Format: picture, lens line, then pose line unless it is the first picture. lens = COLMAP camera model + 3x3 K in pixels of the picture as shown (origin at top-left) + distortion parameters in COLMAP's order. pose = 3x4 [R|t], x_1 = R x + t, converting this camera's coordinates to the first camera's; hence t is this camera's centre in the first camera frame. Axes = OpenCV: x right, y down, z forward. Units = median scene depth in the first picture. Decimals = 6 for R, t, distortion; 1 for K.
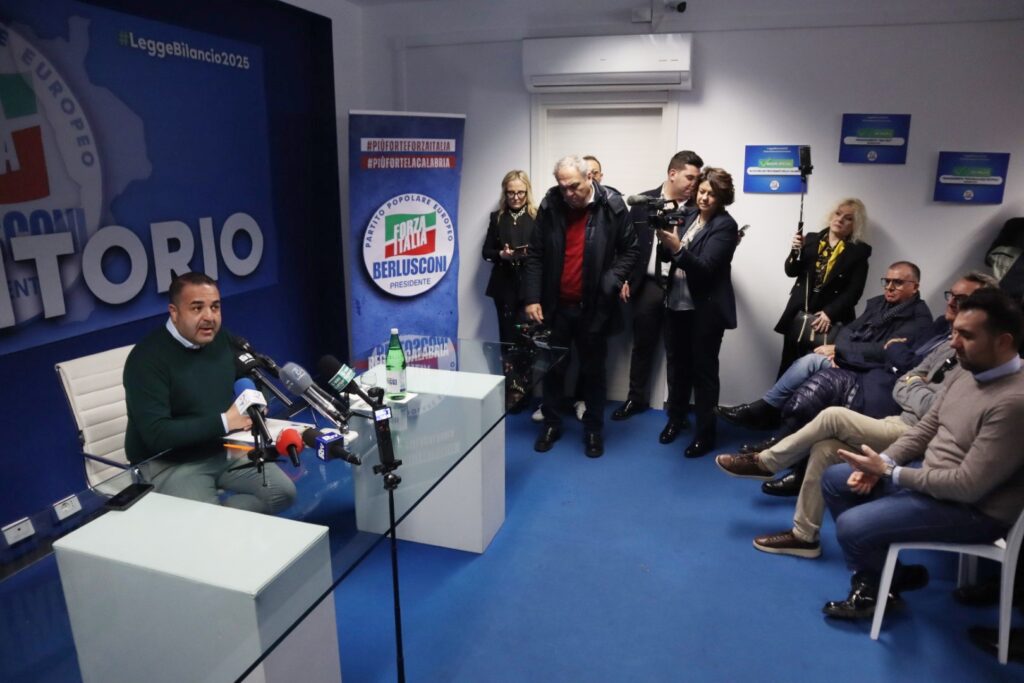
lens RADIAL K [[709.2, 0, 515.8], [0, 709.2, 347.1], [0, 0, 1]] dist [-0.126534, 0.079329]
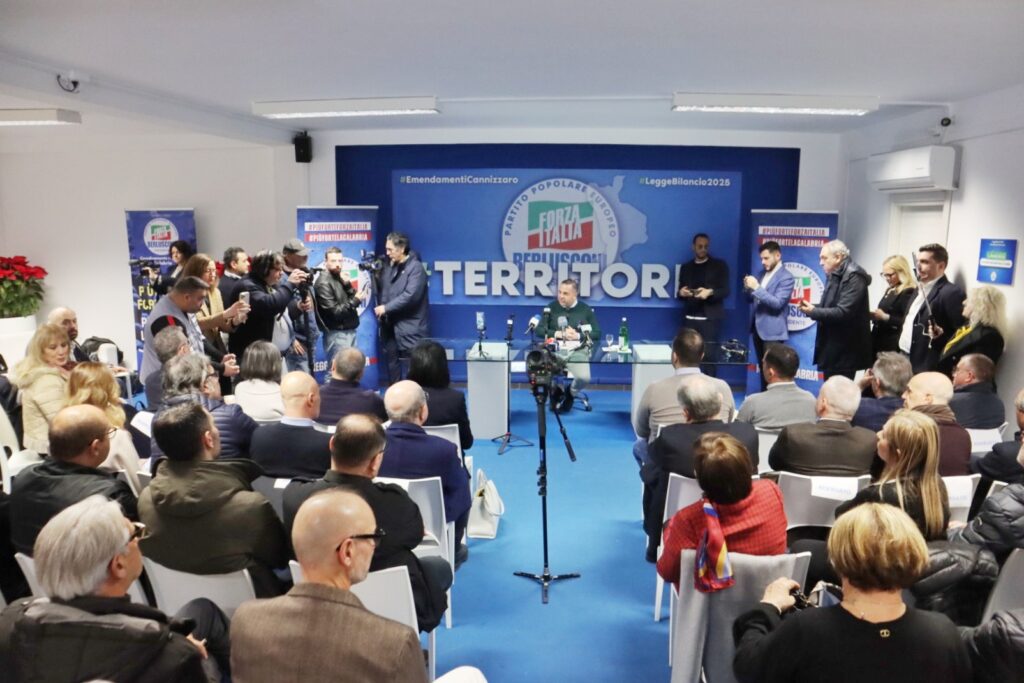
lens RADIAL K [[709.2, 0, 515.8], [0, 709.2, 347.1], [0, 0, 1]] dist [-0.126534, 0.079329]
pose [[0.240802, 0.178476, -0.954024, 1.297098], [-0.248041, 0.961623, 0.117290, -0.078503], [0.938344, 0.208394, 0.275830, 0.070207]]
